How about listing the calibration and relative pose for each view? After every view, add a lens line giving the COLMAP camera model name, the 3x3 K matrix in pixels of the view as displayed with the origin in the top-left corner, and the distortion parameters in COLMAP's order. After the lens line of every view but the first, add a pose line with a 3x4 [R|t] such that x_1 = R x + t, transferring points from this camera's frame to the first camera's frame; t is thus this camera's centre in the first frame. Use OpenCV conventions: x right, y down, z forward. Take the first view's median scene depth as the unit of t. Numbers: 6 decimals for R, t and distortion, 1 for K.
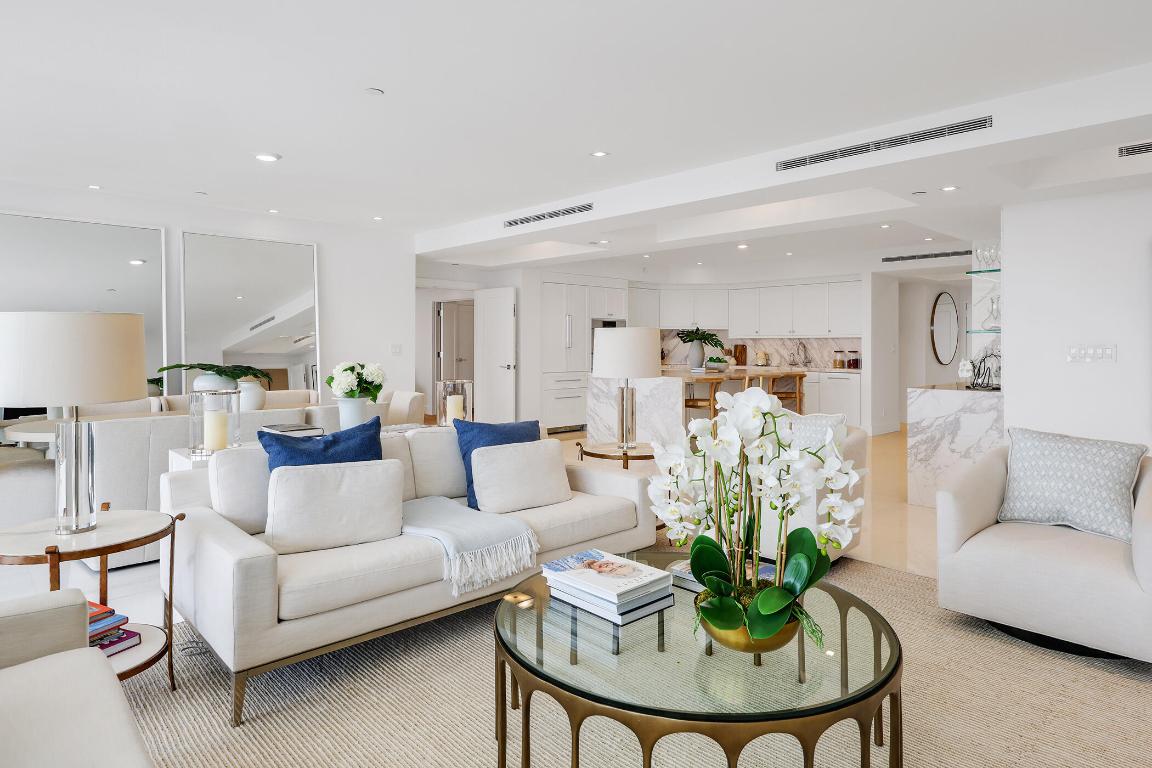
lens RADIAL K [[670.4, 0, 556.1], [0, 670.4, 341.0], [0, 0, 1]] dist [0.001700, 0.000211]
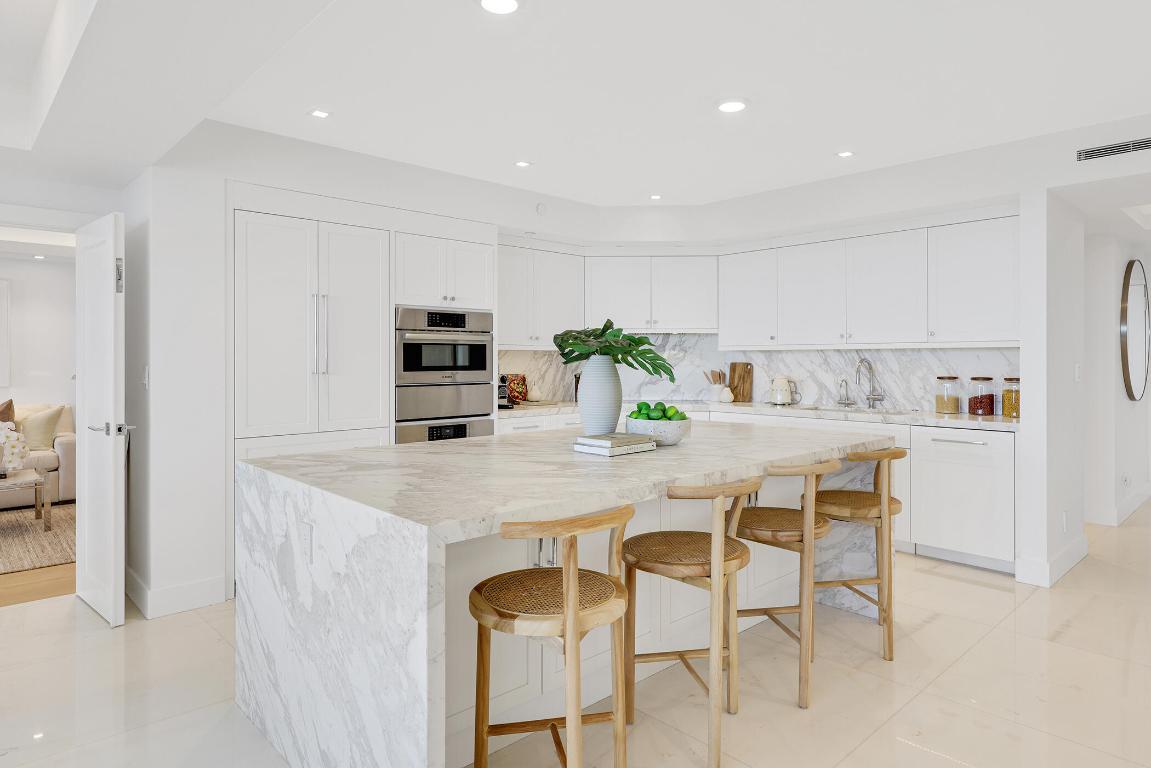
lens RADIAL K [[696.7, 0, 575.2], [0, 696.7, 356.4], [0, 0, 1]] dist [0.001894, 0.000975]
pose [[0.999938, -0.002029, 0.010928, 0.154641], [0.002000, 0.999994, 0.002728, -0.001281], [-0.010933, -0.002706, 0.999937, 0.508267]]
